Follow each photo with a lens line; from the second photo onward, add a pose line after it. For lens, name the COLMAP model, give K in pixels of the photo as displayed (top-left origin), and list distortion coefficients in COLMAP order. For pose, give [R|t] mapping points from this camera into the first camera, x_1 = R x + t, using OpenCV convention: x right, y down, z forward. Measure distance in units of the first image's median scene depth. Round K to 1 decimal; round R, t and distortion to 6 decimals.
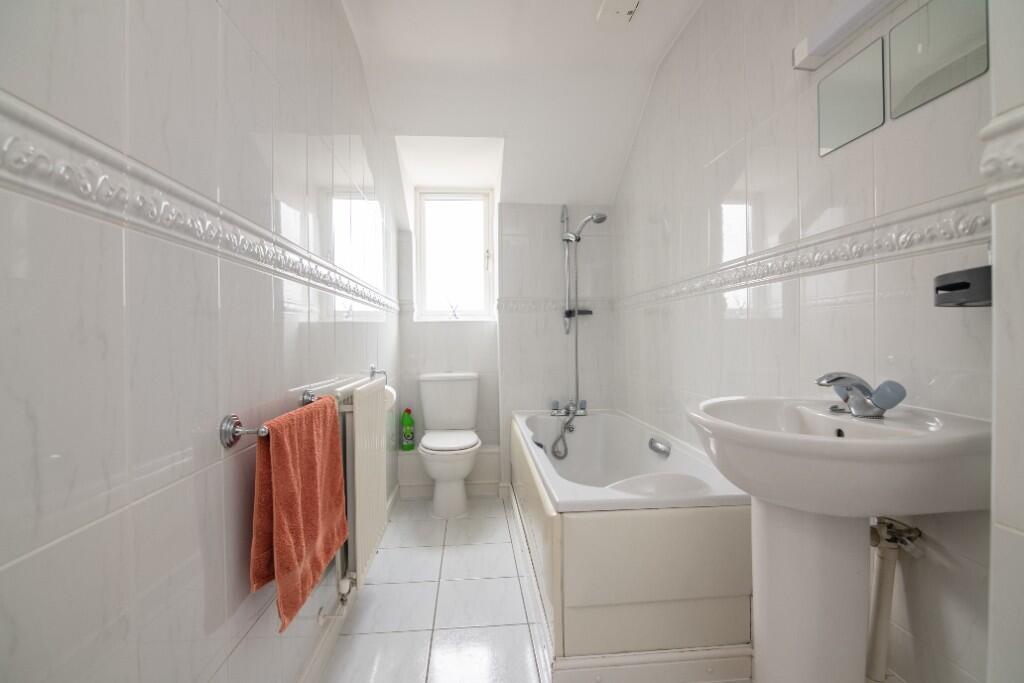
lens RADIAL K [[468.7, 0, 506.9], [0, 468.7, 341.7], [0, 0, 1]] dist [-0.018627, -0.000213]
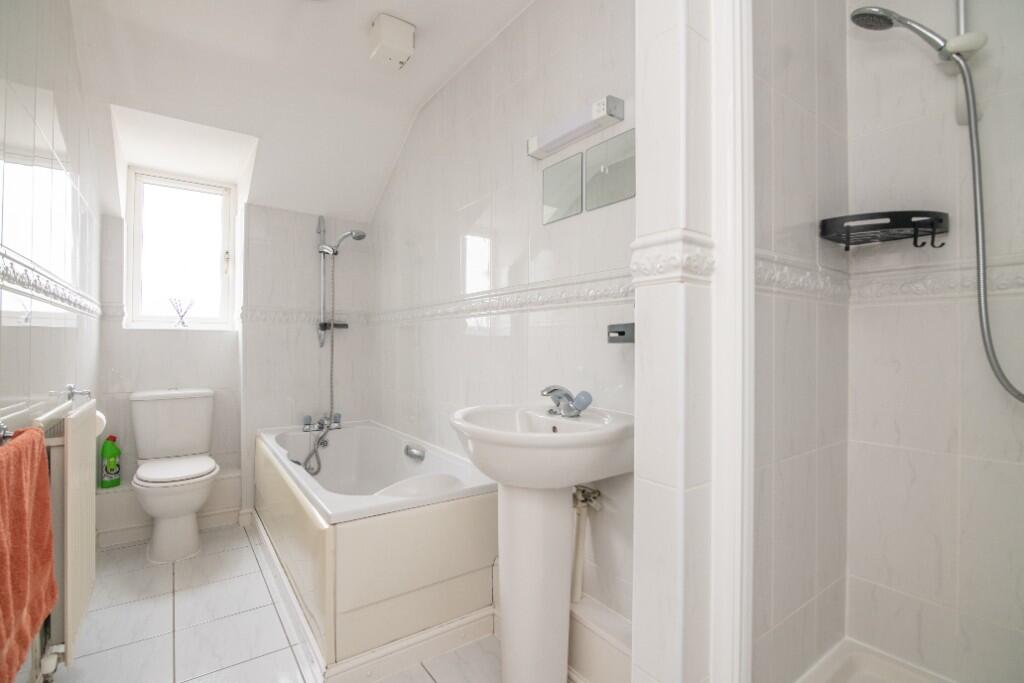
lens RADIAL K [[468.7, 0, 506.9], [0, 468.7, 341.7], [0, 0, 1]] dist [-0.018627, -0.000213]
pose [[0.857760, 0.019845, 0.513668, -0.087014], [-0.010574, 0.999724, -0.020966, -0.022909], [-0.513942, 0.012552, 0.857733, -0.089364]]
